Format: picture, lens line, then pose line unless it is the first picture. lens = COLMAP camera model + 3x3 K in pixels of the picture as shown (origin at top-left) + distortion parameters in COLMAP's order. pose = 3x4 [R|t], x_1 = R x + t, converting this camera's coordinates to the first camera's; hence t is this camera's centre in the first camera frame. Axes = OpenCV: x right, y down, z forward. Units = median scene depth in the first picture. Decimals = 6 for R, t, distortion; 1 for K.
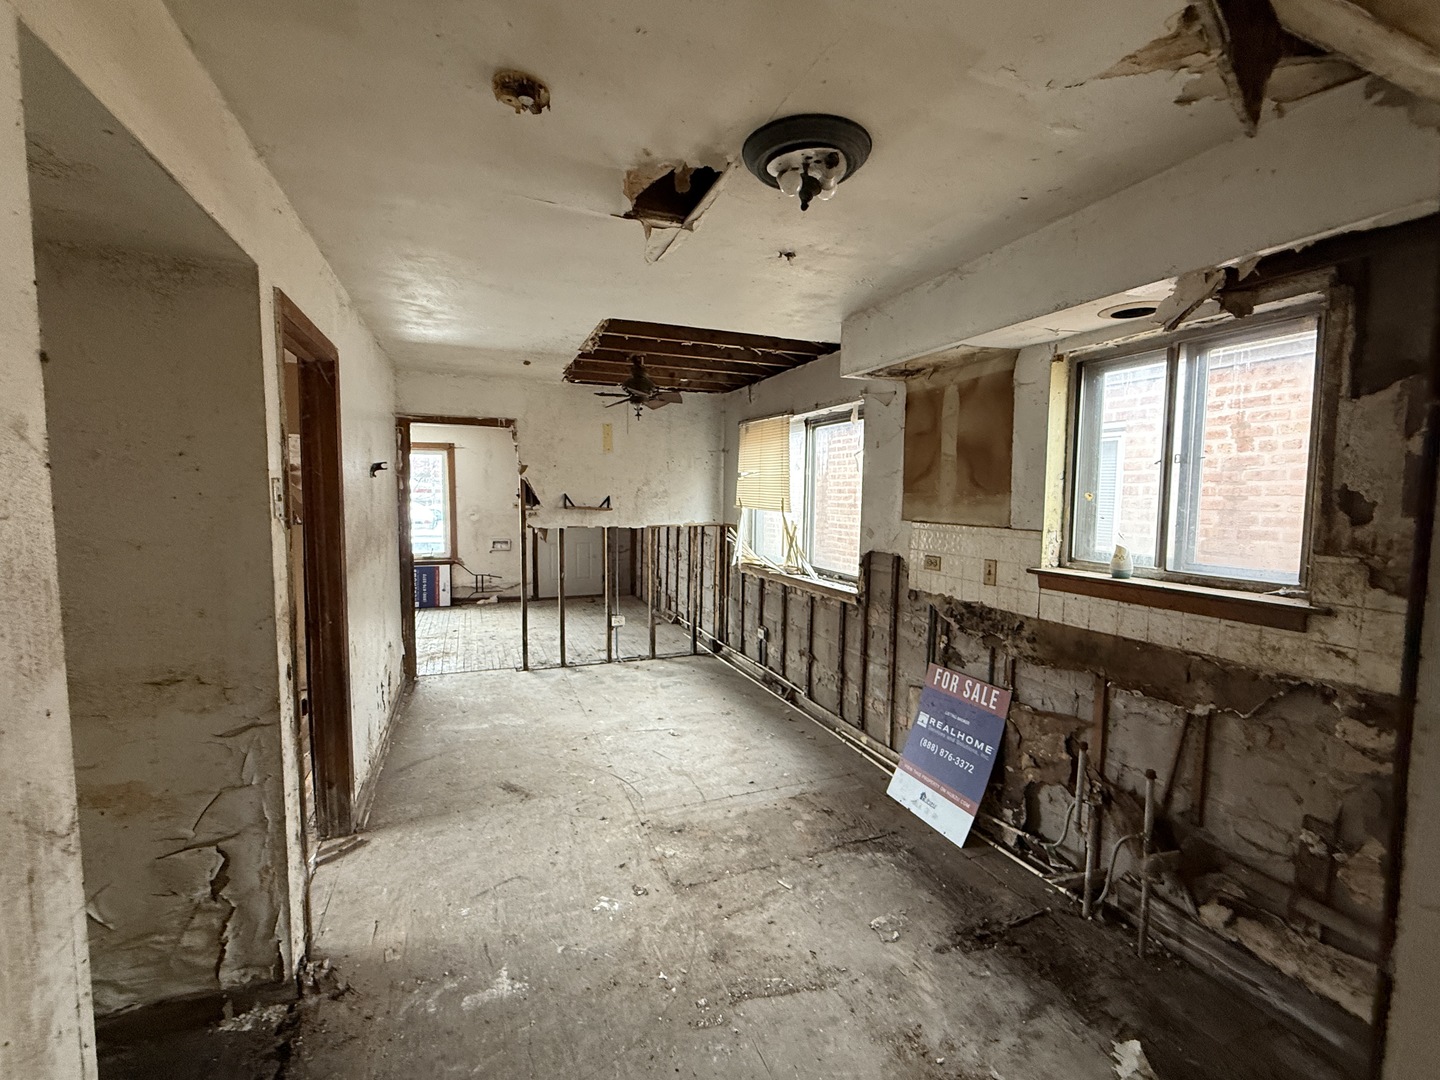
lens RADIAL K [[623.0, 0, 719.7], [0, 623.0, 544.3], [0, 0, 1]] dist [-0.002644, 0.000863]
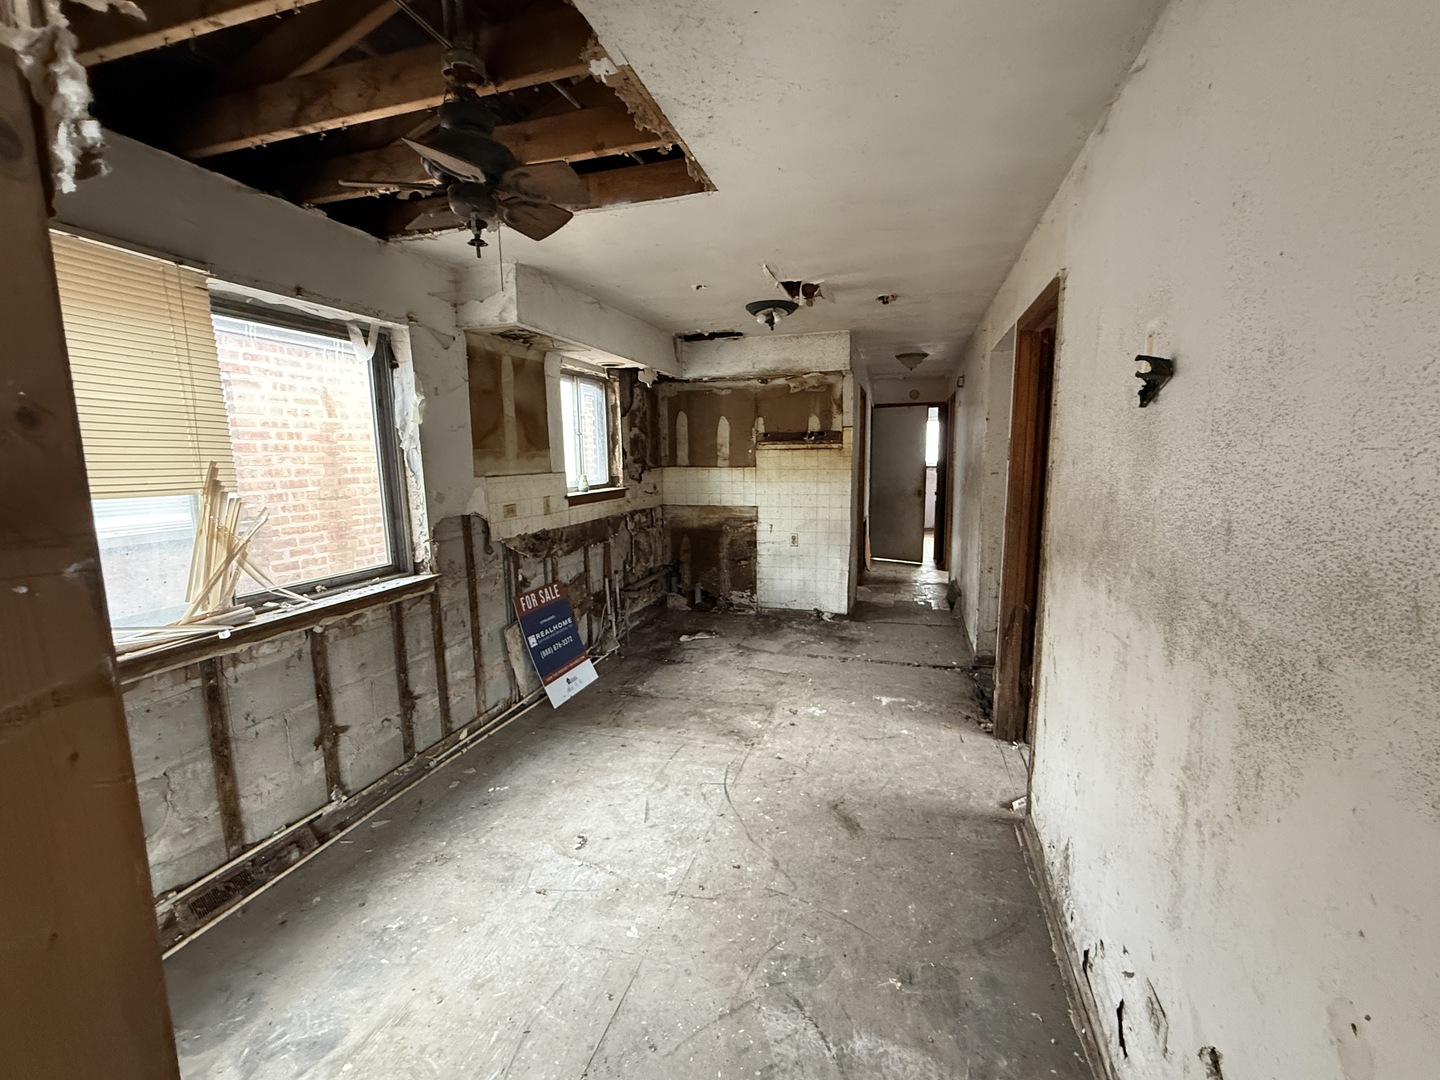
lens RADIAL K [[623.0, 0, 721.8], [0, 623.0, 544.9], [0, 0, 1]] dist [-0.002644, 0.000863]
pose [[-0.789499, -0.090311, 0.607071, -0.641800], [0.055013, 0.974721, 0.216549, -0.130782], [-0.611281, 0.204362, -0.764573, 1.600128]]
